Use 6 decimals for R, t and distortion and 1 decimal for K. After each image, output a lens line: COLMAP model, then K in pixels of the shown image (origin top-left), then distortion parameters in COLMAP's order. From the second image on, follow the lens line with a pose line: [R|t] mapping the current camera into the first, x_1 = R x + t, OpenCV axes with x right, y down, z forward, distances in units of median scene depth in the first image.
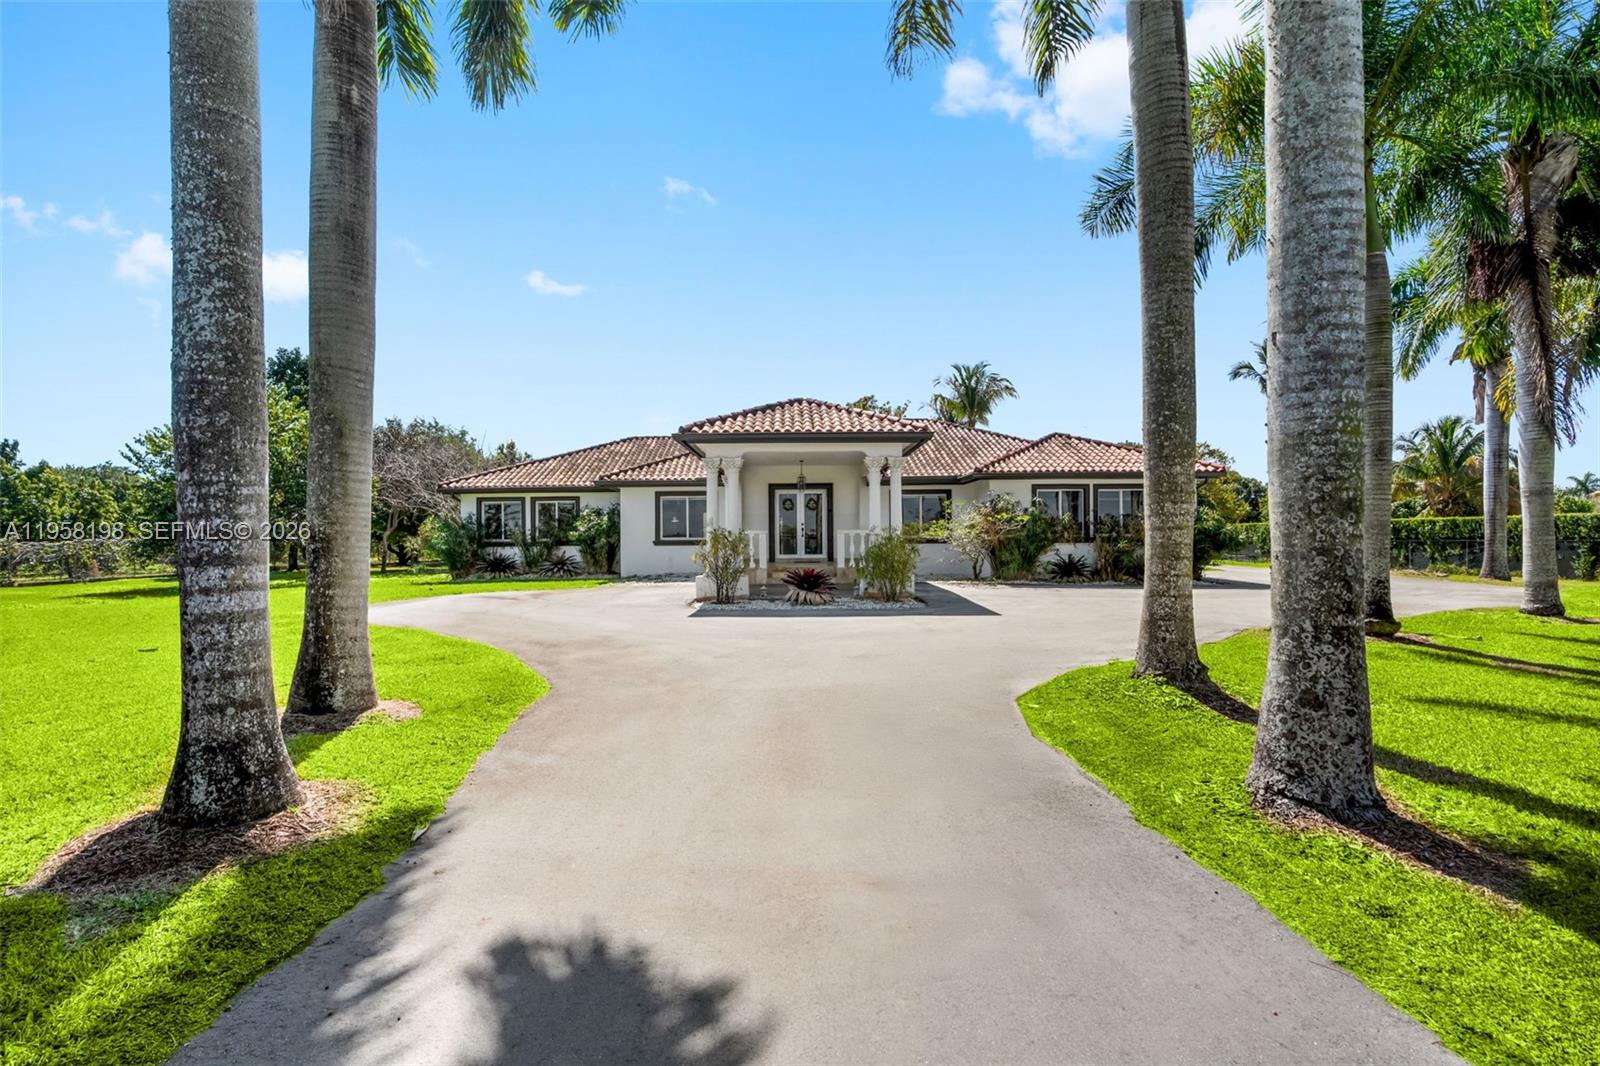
lens RADIAL K [[762.4, 0, 805.3], [0, 762.4, 538.3], [0, 0, 1]] dist [-0.001313, -0.001583]
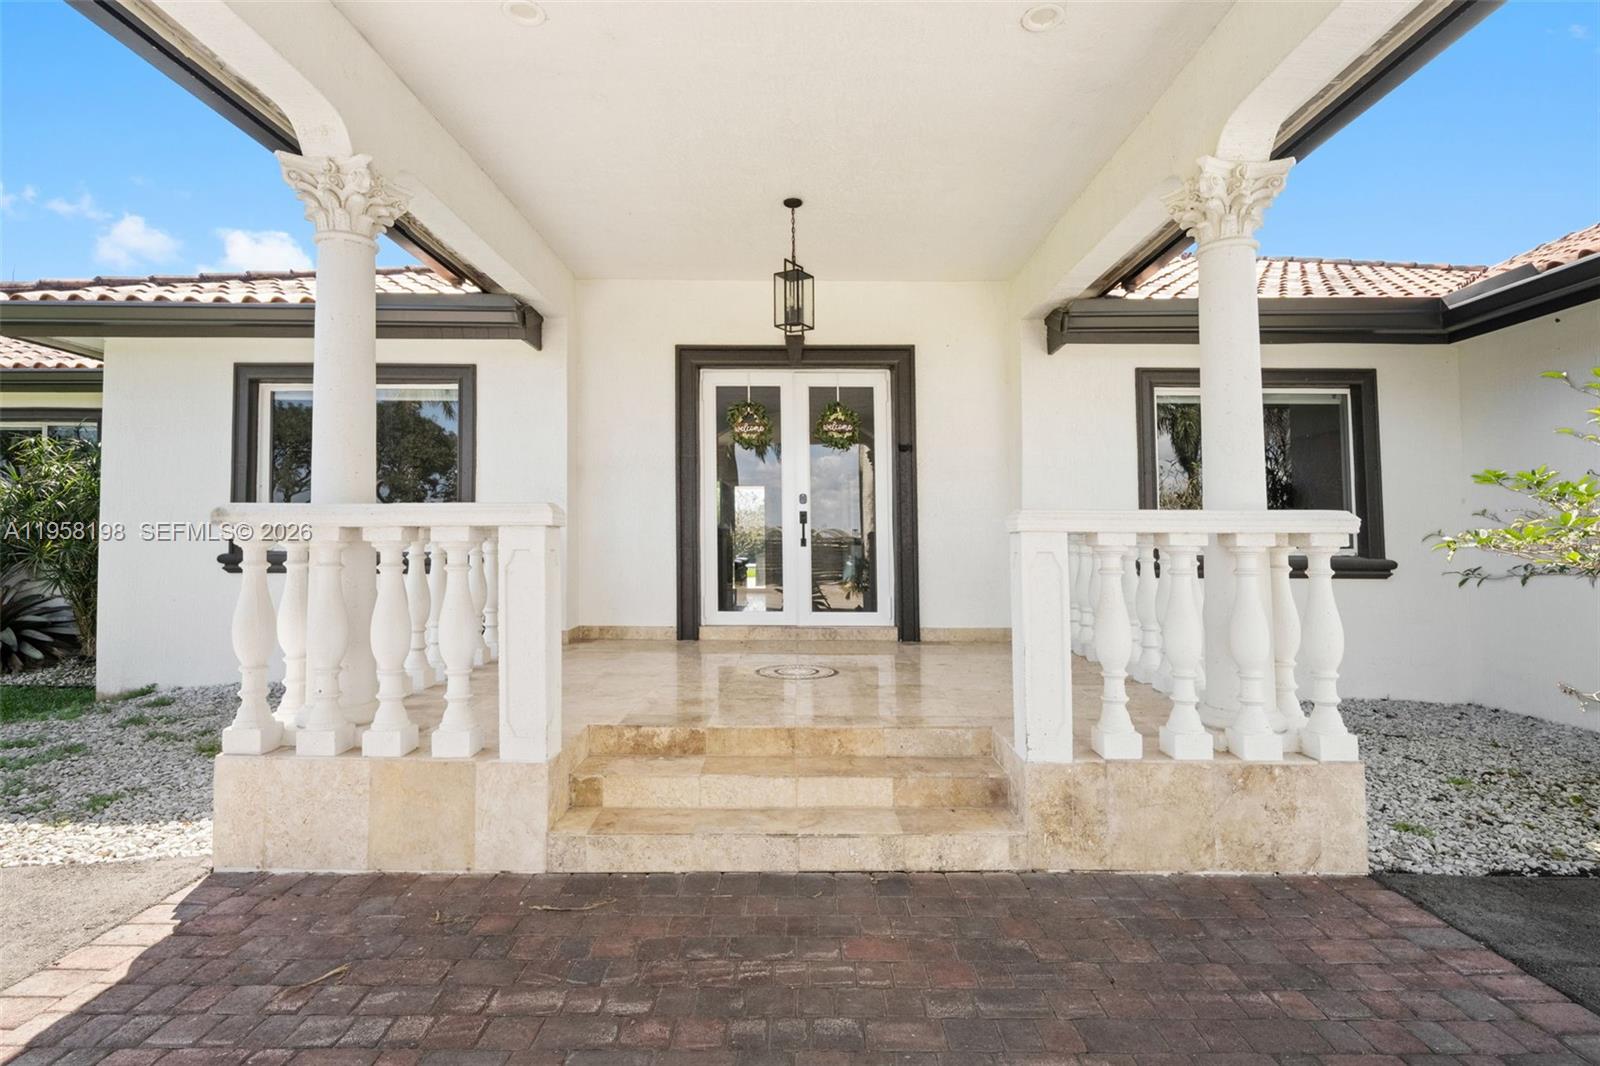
lens RADIAL K [[811.7, 0, 800.0], [0, 811.7, 533.0], [0, 0, 1]] dist [-0.001451, -0.000896]
pose [[0.999803, 0.005087, -0.019169, 0.001360], [-0.005234, 0.999957, -0.007646, -0.003844], [0.019129, 0.007744, 0.999787, 0.715810]]
